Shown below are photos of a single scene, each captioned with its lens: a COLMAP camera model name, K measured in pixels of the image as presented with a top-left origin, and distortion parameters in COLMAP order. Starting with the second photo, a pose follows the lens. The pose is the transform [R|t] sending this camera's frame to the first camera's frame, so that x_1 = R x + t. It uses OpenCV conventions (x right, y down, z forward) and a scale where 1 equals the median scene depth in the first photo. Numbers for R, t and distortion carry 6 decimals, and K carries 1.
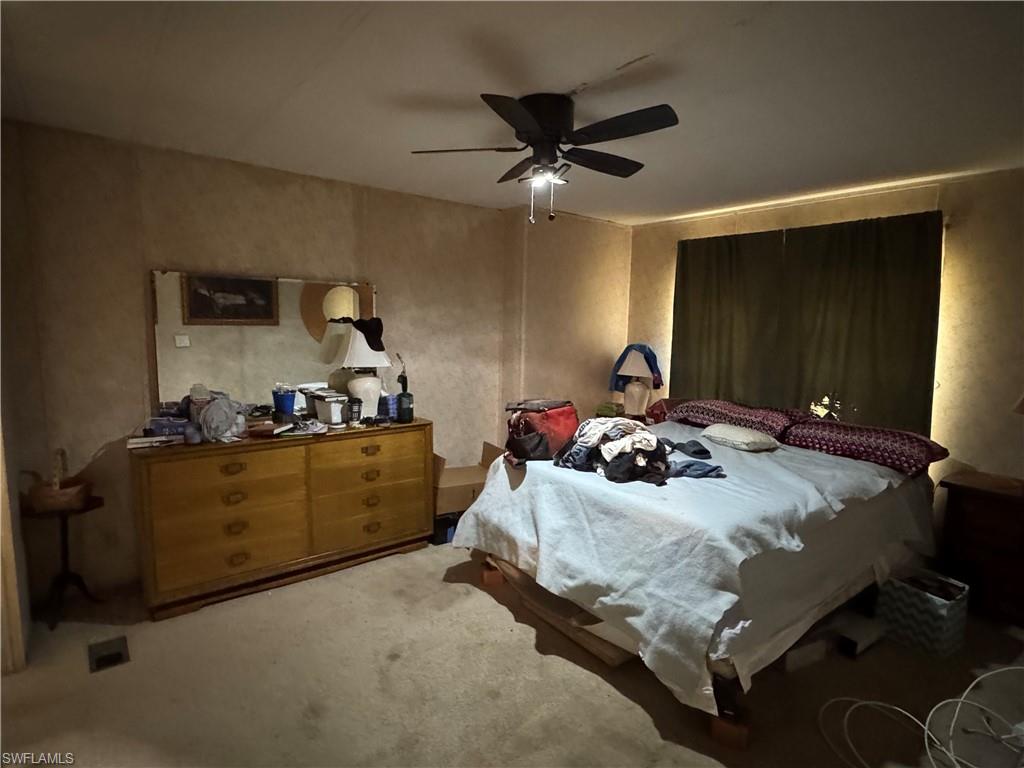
lens RADIAL K [[531.6, 0, 510.2], [0, 531.6, 383.0], [0, 0, 1]] dist [-0.002233, 0.000361]
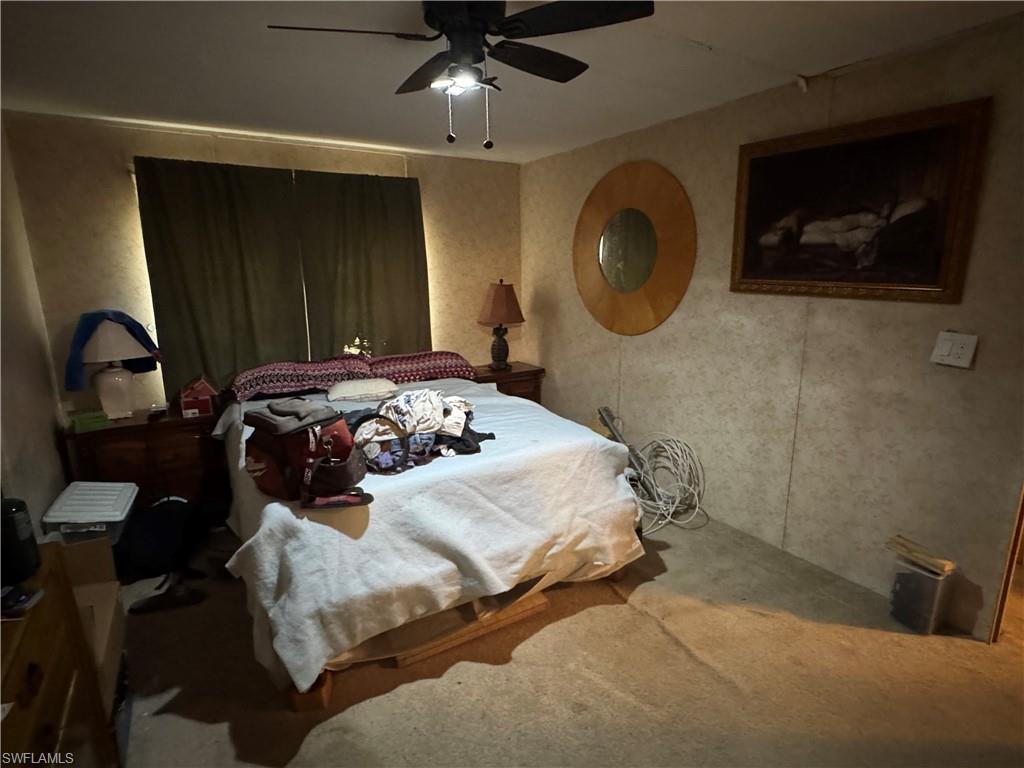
lens RADIAL K [[531.6, 0, 510.4], [0, 531.6, 383.3], [0, 0, 1]] dist [-0.002233, 0.000361]
pose [[0.112332, -0.239852, 0.964289, -0.624321], [0.129106, 0.965728, 0.225170, -0.123901], [-0.985248, 0.099202, 0.139448, 0.759246]]
